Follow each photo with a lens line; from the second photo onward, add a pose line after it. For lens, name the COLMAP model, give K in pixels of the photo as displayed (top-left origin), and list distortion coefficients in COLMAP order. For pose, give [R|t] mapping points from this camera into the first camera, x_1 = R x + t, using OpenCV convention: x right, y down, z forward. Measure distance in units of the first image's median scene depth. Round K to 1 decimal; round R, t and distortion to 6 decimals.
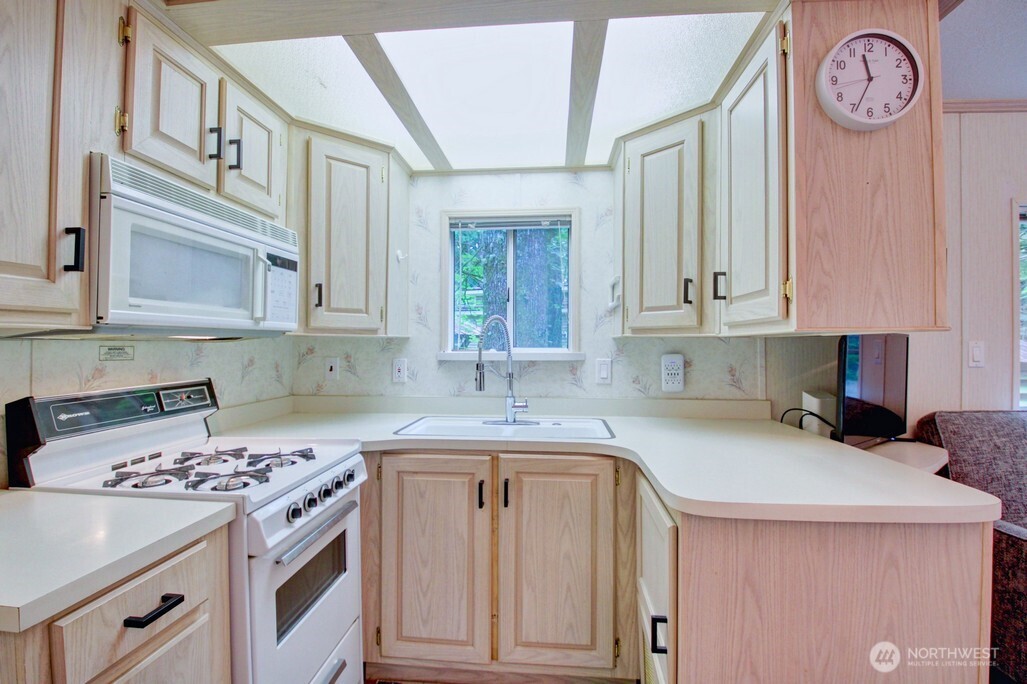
lens RADIAL K [[474.4, 0, 513.5], [0, 474.4, 344.8], [0, 0, 1]] dist [0.020240, -0.033517]
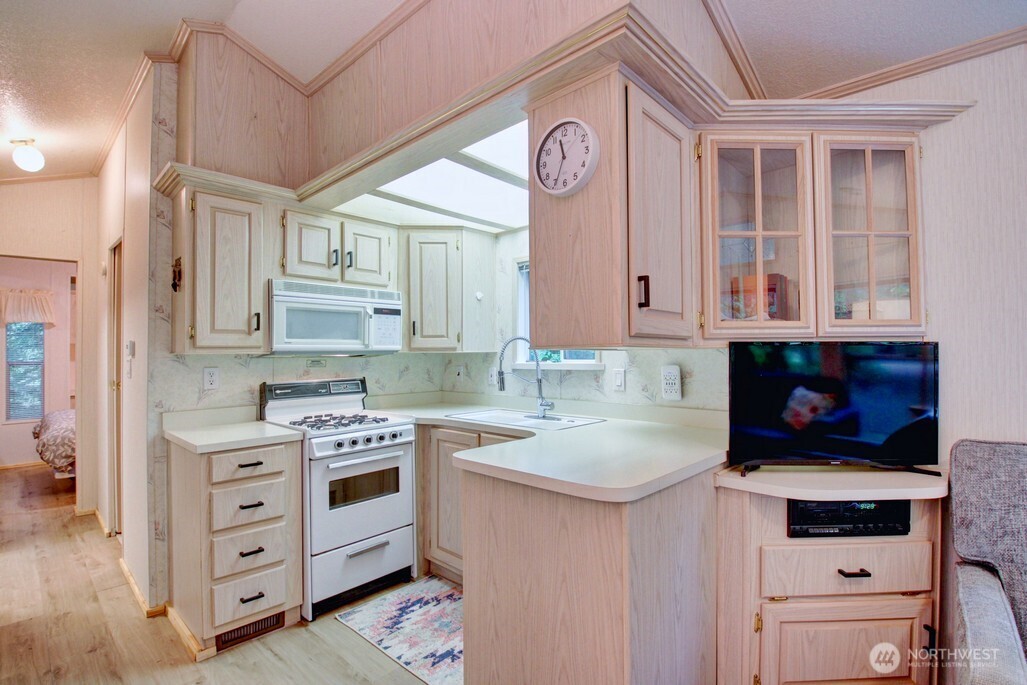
lens RADIAL K [[474.9, 0, 522.4], [0, 474.9, 345.0], [0, 0, 1]] dist [0.011285, -0.021567]
pose [[0.795971, -0.021033, -0.604969, 0.942855], [0.009050, 0.999698, -0.022849, -0.005960], [0.605267, 0.012712, 0.795921, -0.082804]]
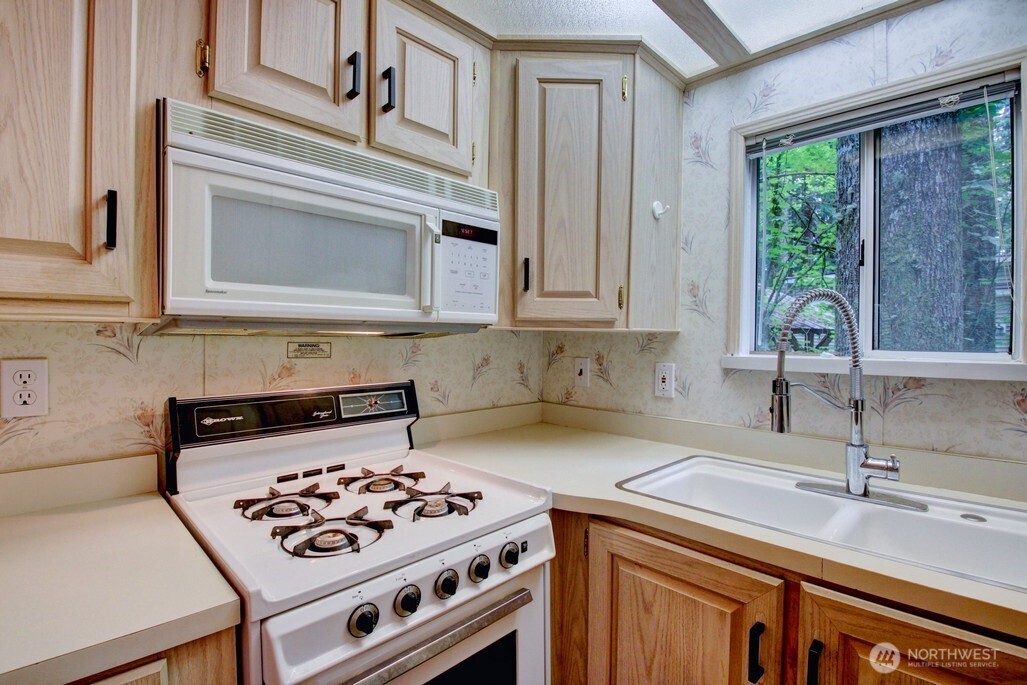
lens RADIAL K [[474.4, 0, 513.5], [0, 474.4, 345.3], [0, 0, 1]] dist [0.020240, -0.033517]
pose [[0.765642, 0.013259, -0.643130, 0.048519], [-0.006978, 0.999900, 0.012306, -0.004870], [0.643229, -0.004934, 0.765658, 0.462100]]
